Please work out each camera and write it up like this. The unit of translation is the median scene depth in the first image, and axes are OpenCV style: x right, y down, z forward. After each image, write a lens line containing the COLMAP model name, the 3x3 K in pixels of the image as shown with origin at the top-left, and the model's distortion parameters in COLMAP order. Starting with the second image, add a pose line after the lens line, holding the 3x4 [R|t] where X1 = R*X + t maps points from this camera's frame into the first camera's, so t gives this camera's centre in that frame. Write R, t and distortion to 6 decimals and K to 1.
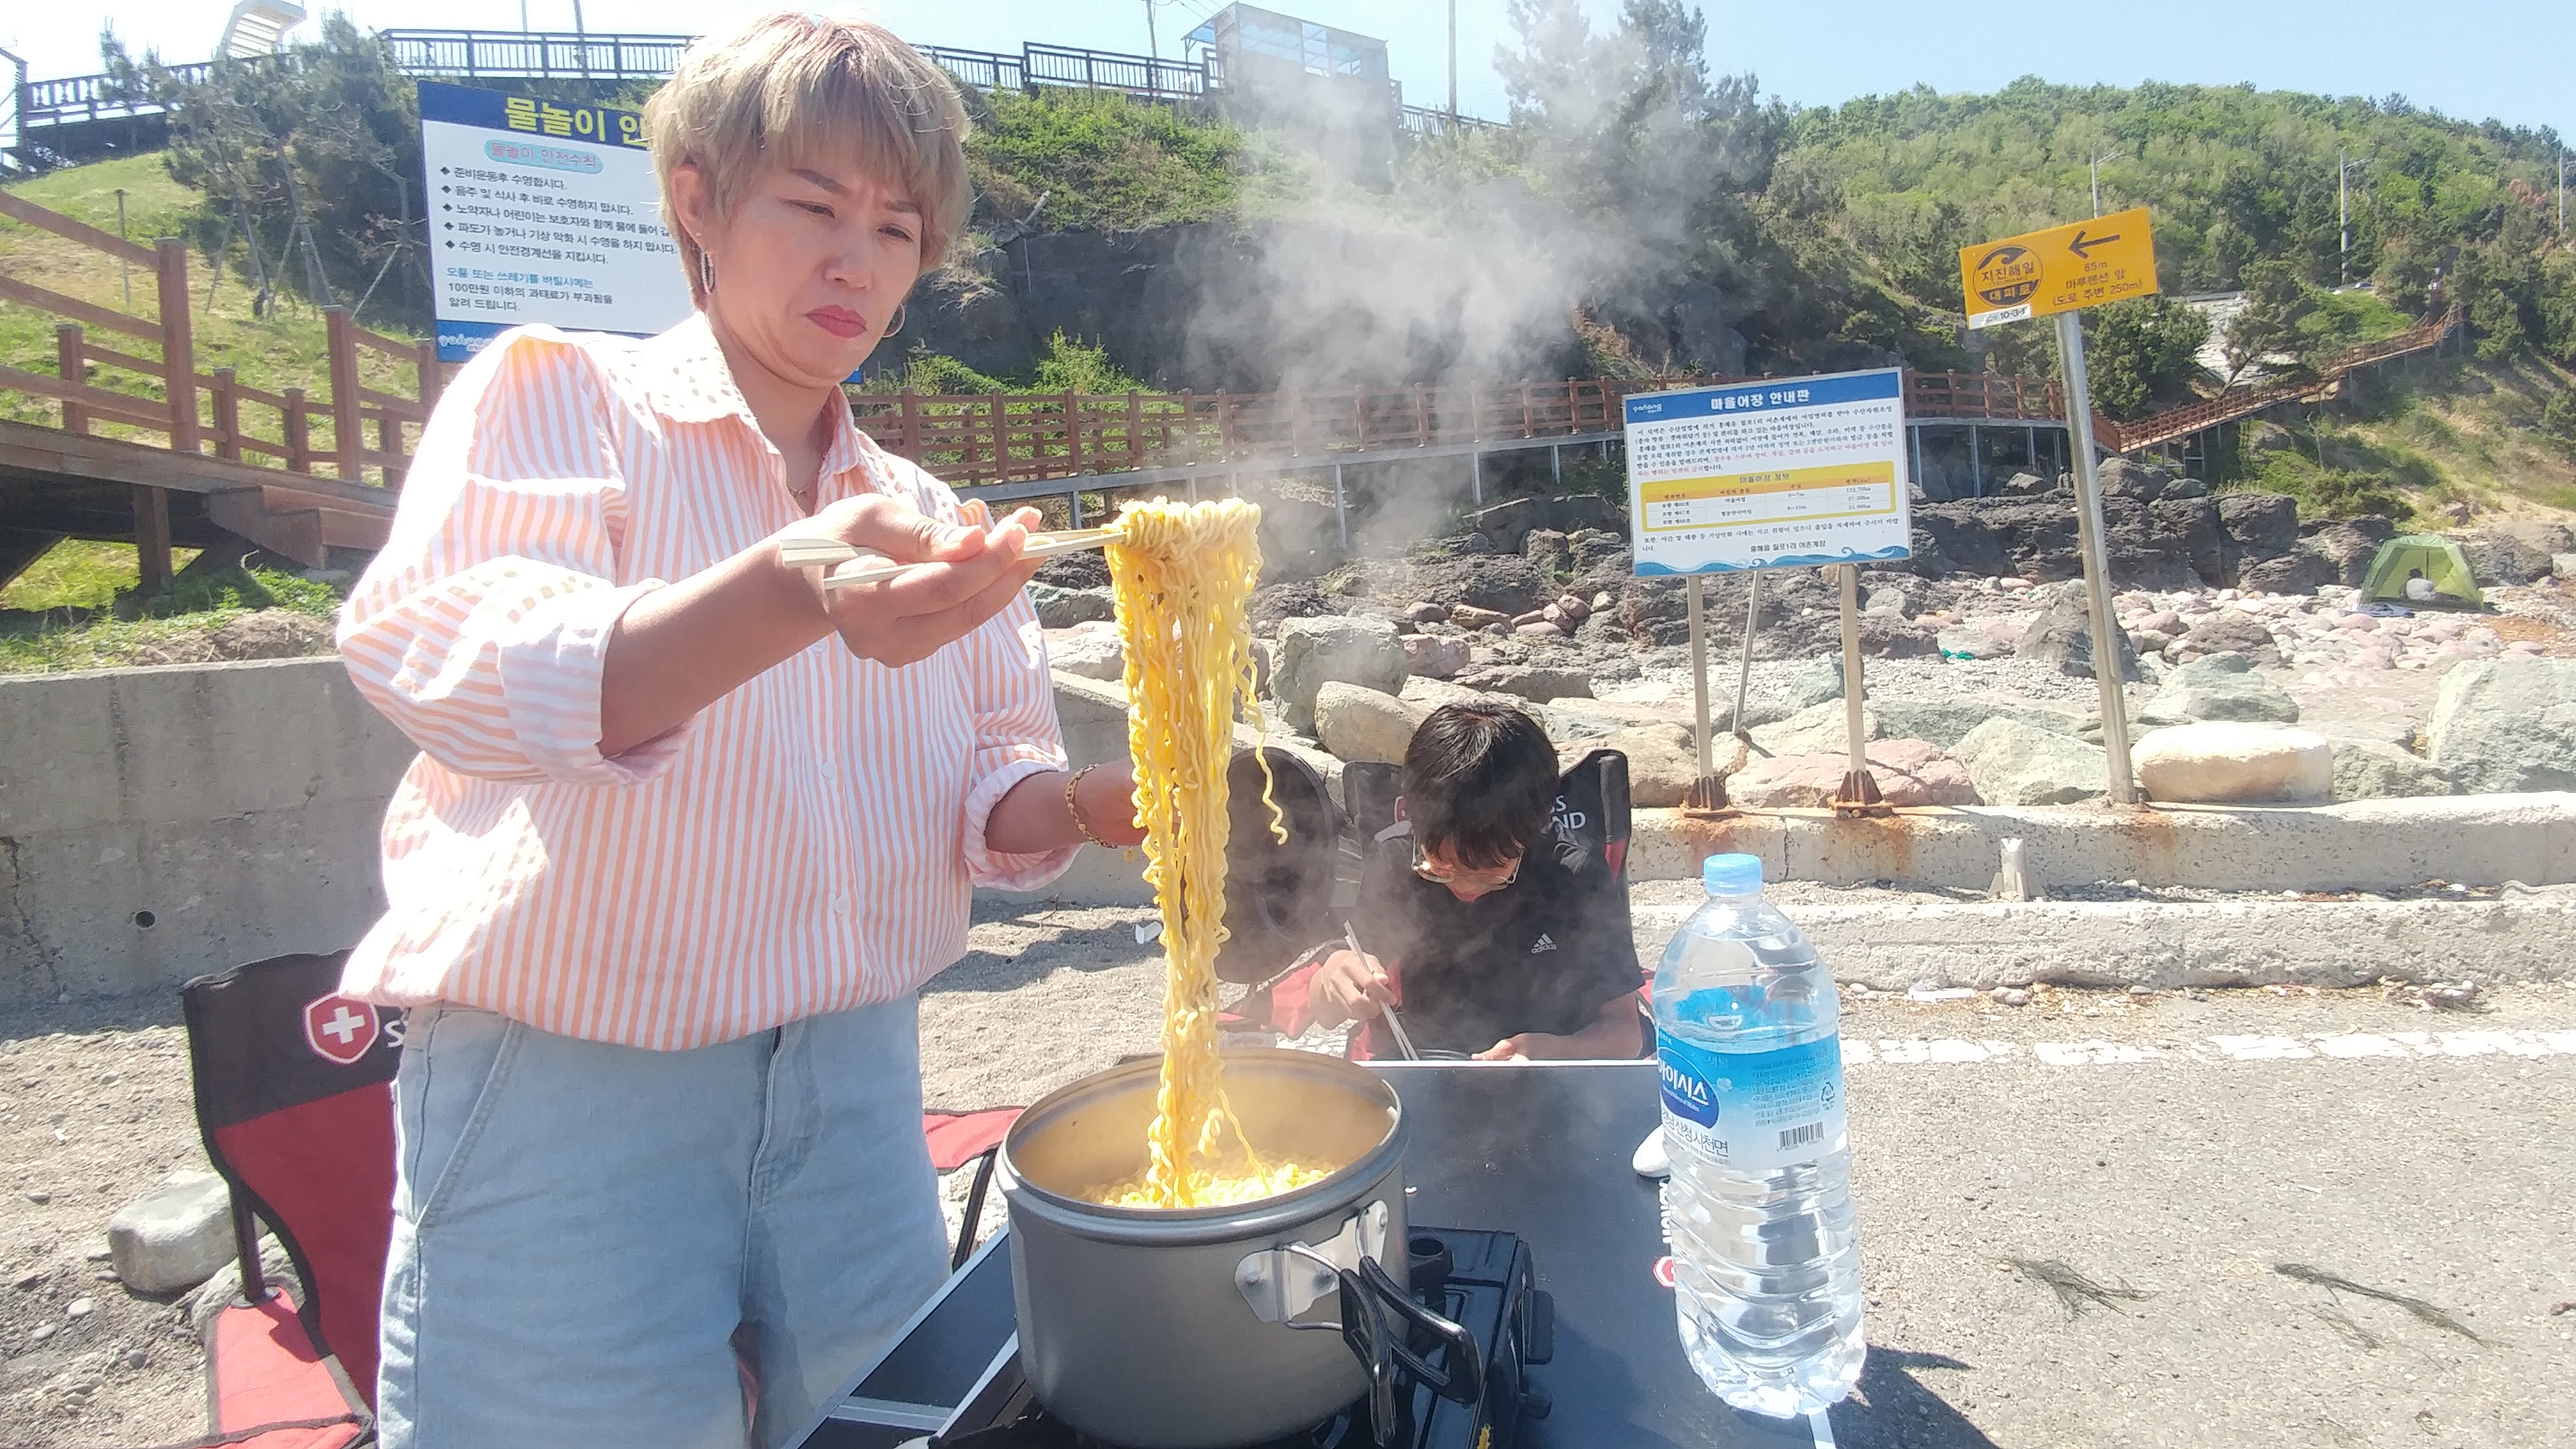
lens RADIAL K [[1224.1, 0, 1360.7], [0, 1224.1, 665.8], [0, 0, 1]] dist [-0.031607, -0.011859]
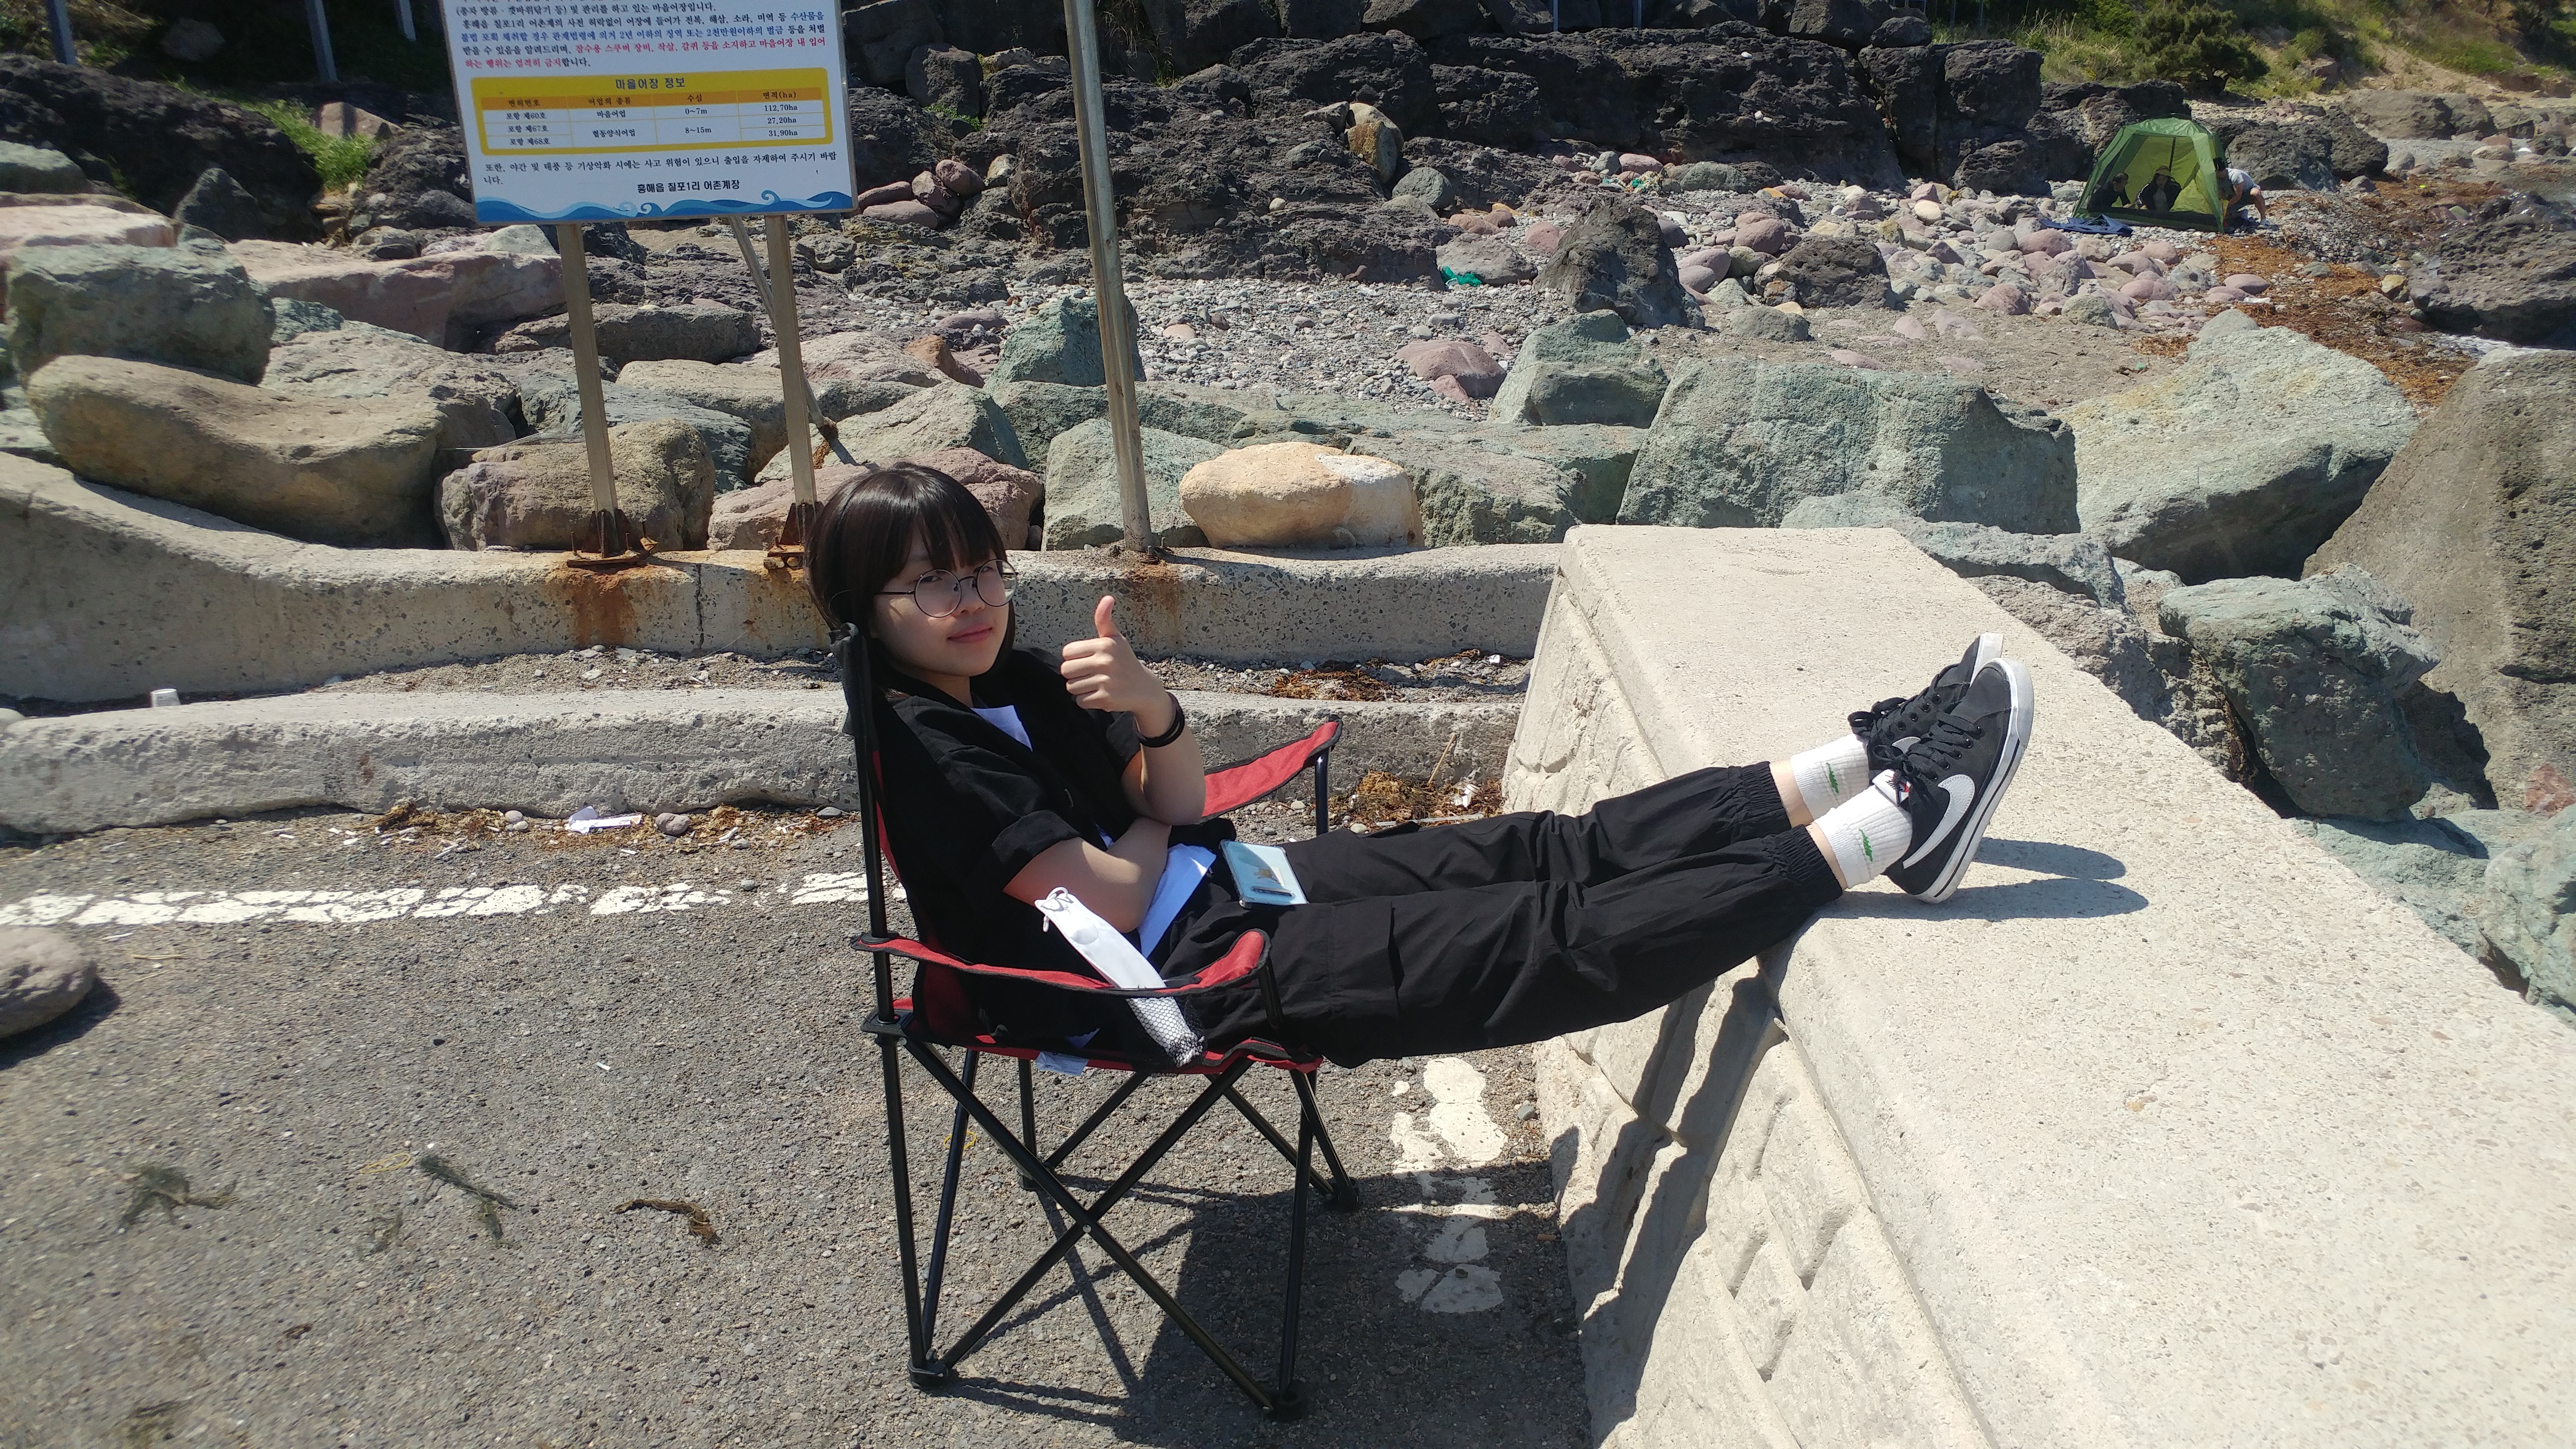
lens RADIAL K [[1860.9, 0, 1265.9], [0, 1860.9, 681.3], [0, 0, 1]] dist [-0.009276, 0.018607]
pose [[0.969184, -0.024944, 0.245072, 0.108477], [-0.031726, 0.973935, 0.224597, -0.019157], [-0.244286, -0.225451, 0.943131, -0.042322]]
